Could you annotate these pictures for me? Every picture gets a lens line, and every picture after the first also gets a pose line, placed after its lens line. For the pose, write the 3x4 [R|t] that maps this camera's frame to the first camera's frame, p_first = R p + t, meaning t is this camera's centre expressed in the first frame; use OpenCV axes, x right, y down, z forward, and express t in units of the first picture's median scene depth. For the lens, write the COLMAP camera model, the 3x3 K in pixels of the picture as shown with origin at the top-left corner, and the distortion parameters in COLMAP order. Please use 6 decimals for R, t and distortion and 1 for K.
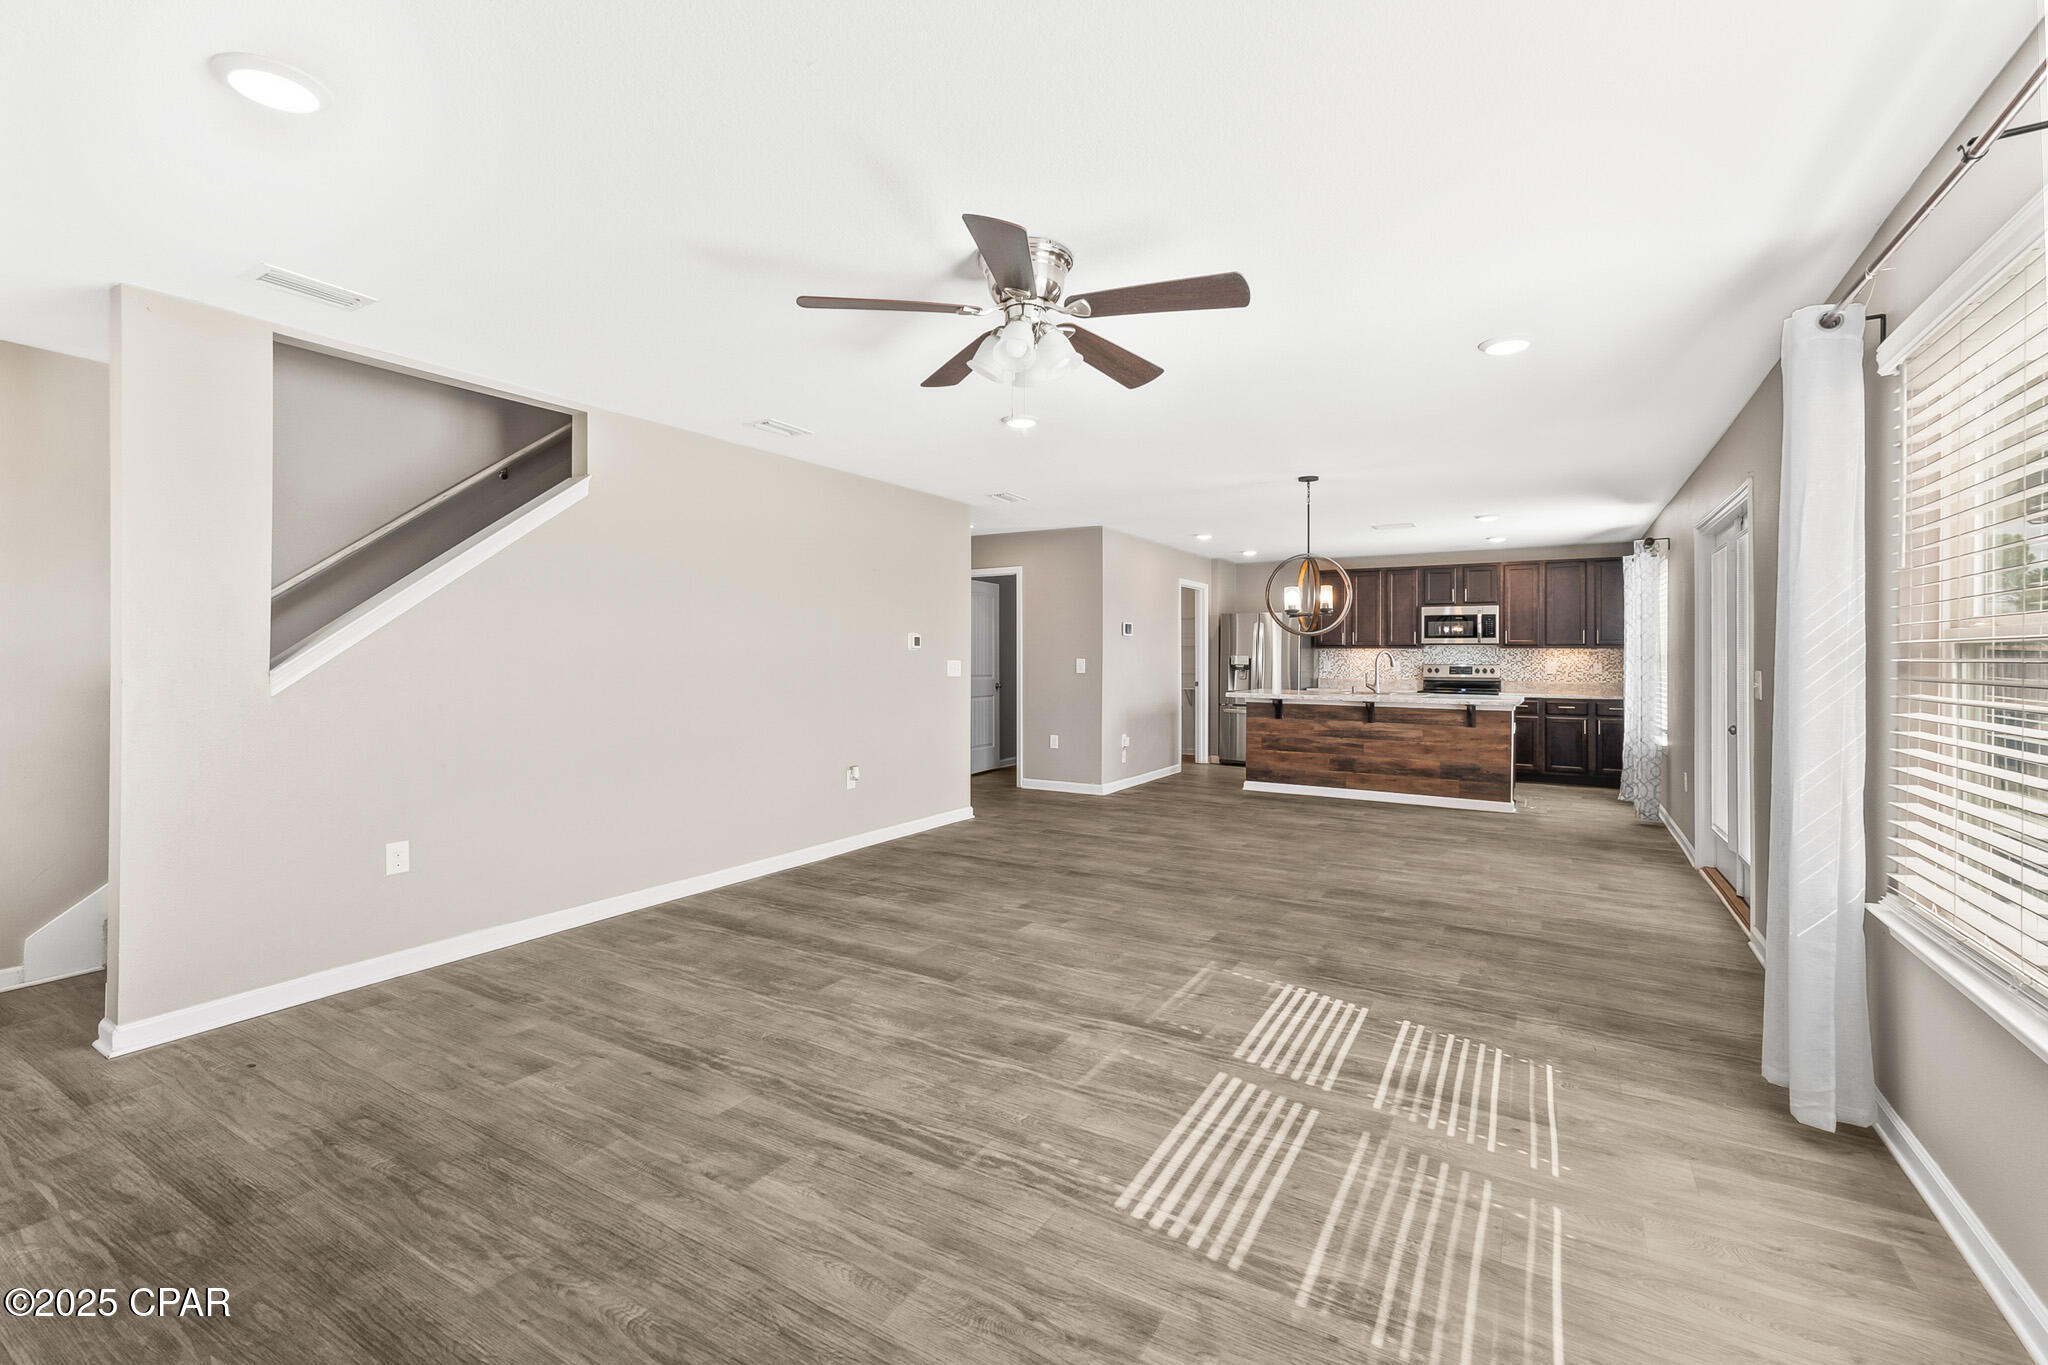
lens RADIAL K [[870.6, 0, 1021.5], [0, 870.6, 671.0], [0, 0, 1]] dist [0.000927, 0.000076]
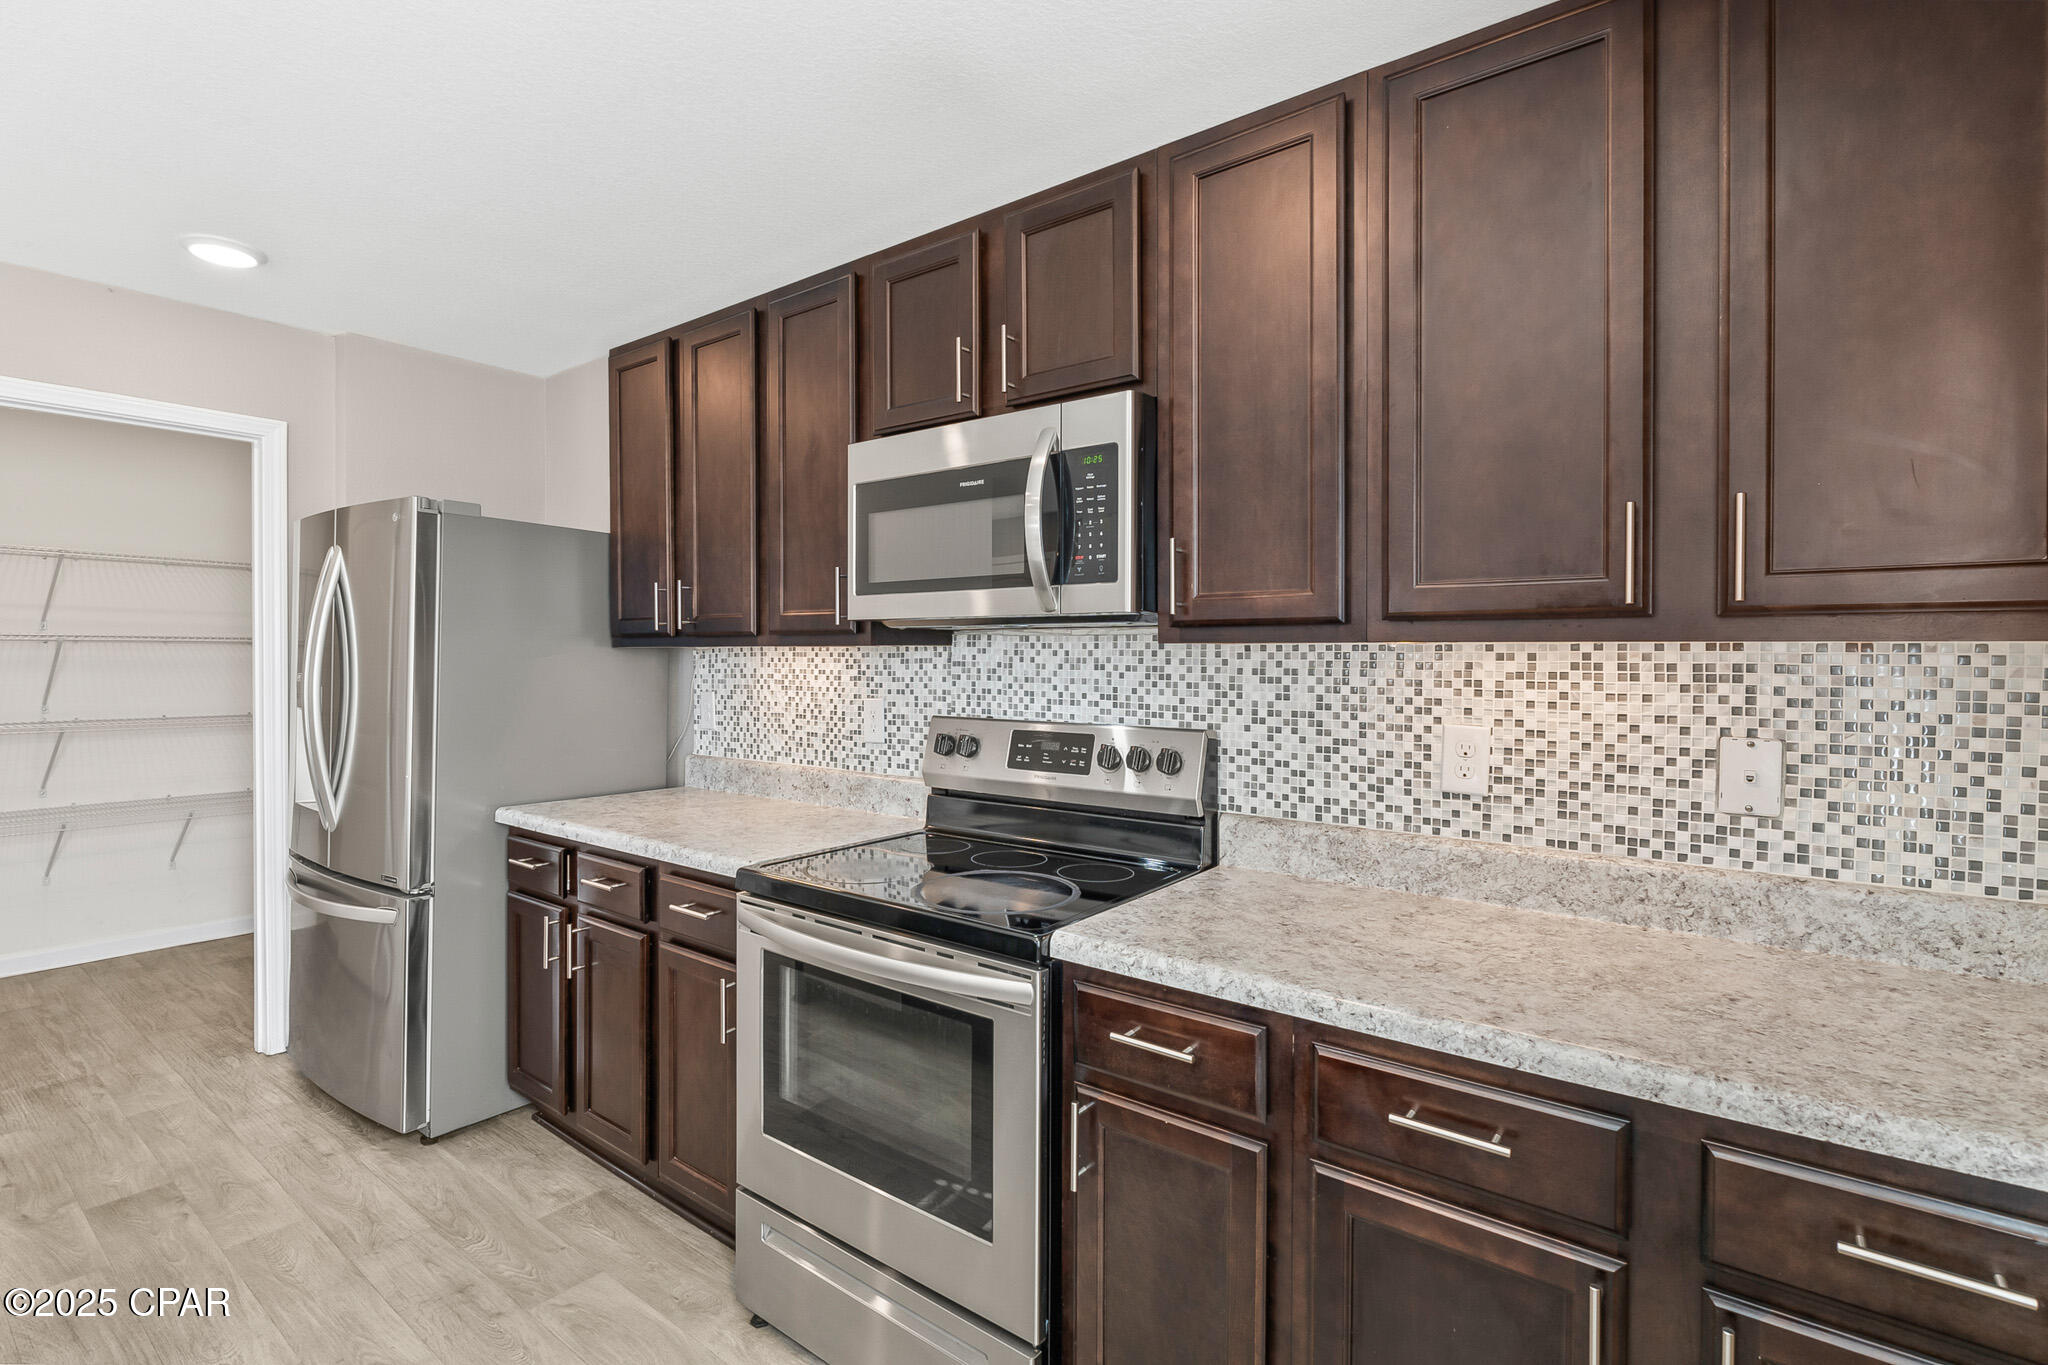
lens RADIAL K [[949.2, 0, 1027.3], [0, 949.2, 667.0], [0, 0, 1]] dist [0.000220, -0.000048]
pose [[0.993649, -0.002800, -0.112493, 0.544344], [0.001788, 0.999957, -0.009091, -0.019433], [0.112514, 0.008832, 0.993611, 0.806479]]
